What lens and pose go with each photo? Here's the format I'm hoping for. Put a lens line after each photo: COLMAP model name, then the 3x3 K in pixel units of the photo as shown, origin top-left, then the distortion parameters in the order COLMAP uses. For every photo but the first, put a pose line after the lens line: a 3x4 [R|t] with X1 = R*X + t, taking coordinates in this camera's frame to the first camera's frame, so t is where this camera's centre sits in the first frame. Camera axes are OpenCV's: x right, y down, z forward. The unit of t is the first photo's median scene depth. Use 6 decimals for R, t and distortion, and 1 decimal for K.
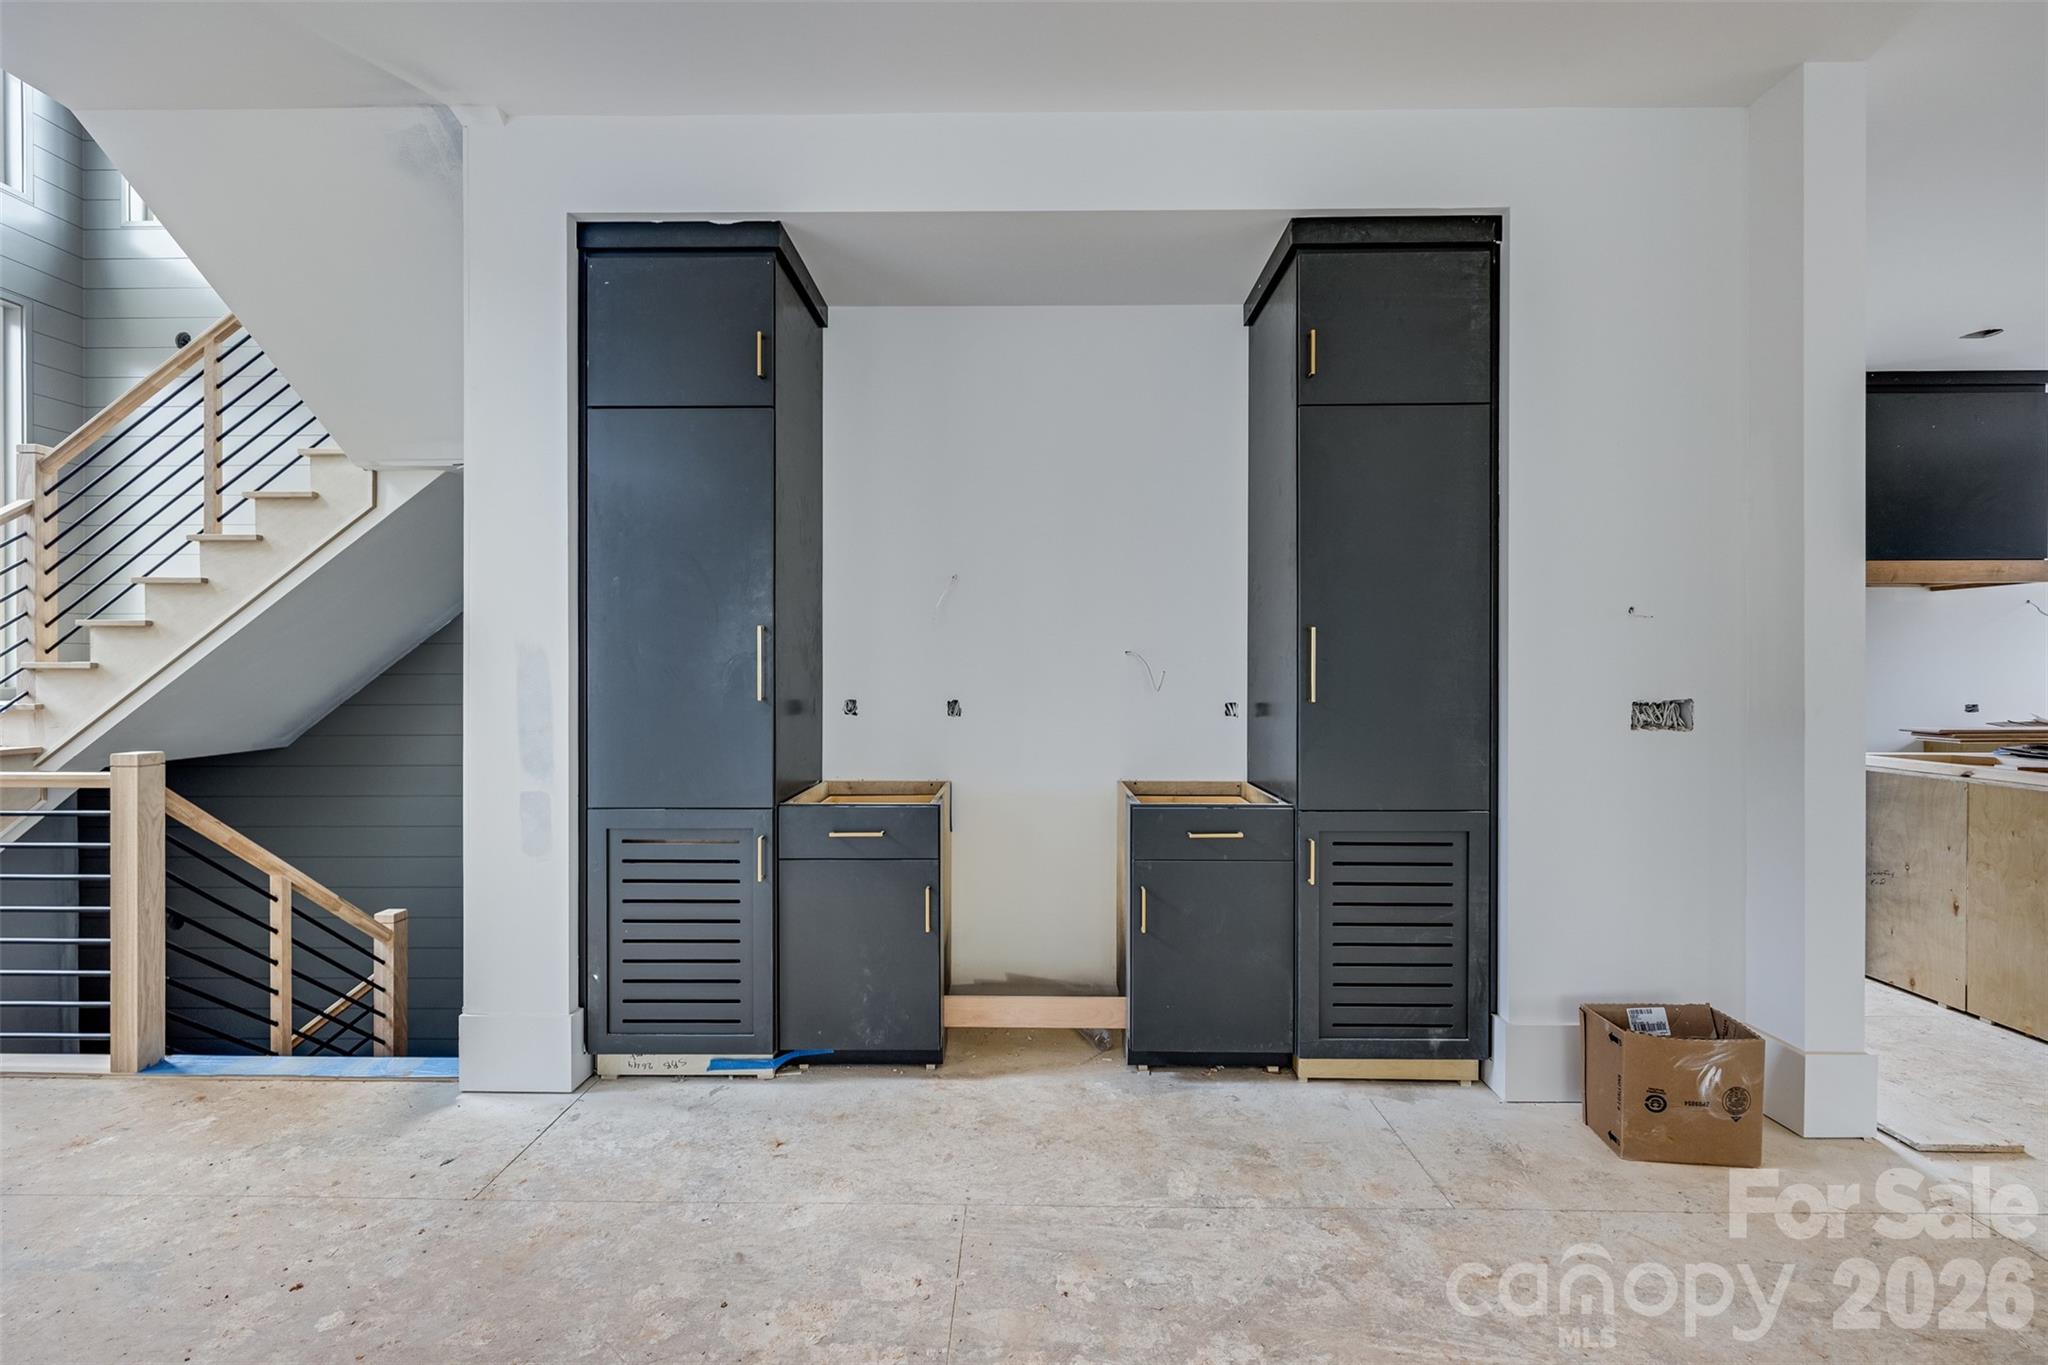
lens RADIAL K [[864.2, 0, 1020.8], [0, 864.2, 676.3], [0, 0, 1]] dist [0.002028, -0.000573]
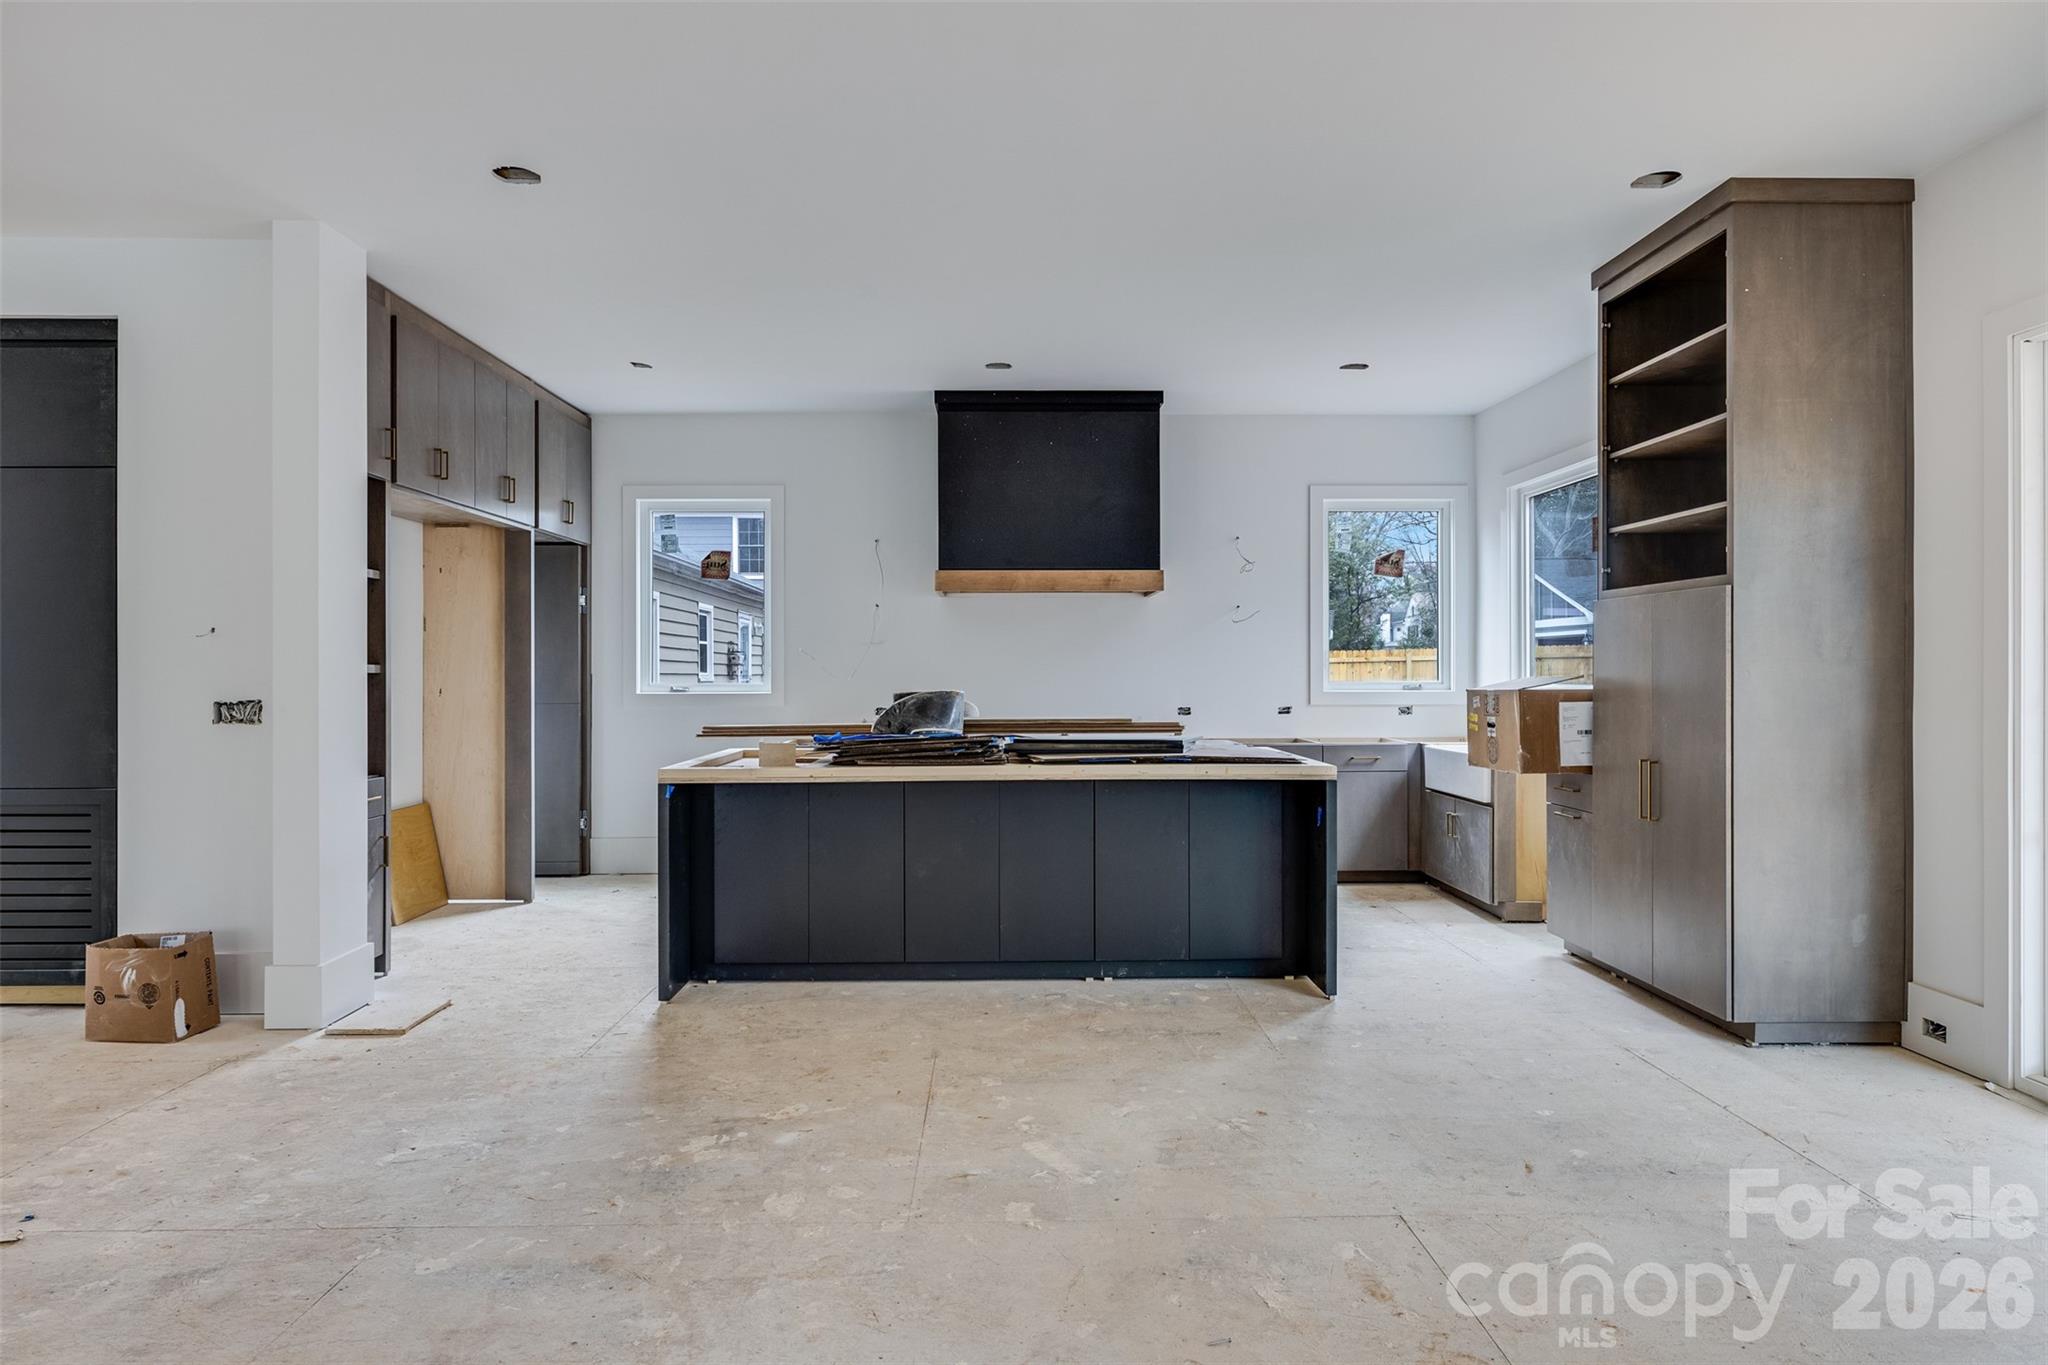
lens RADIAL K [[1138.3, 0, 1017.4], [0, 1138.3, 677.9], [0, 0, 1]] dist [-0.000728, -0.001087]
pose [[0.999607, -0.002512, 0.027905, 1.834539], [0.002496, 0.999997, 0.000629, -0.004279], [-0.027907, -0.000560, 0.999610, -0.709544]]
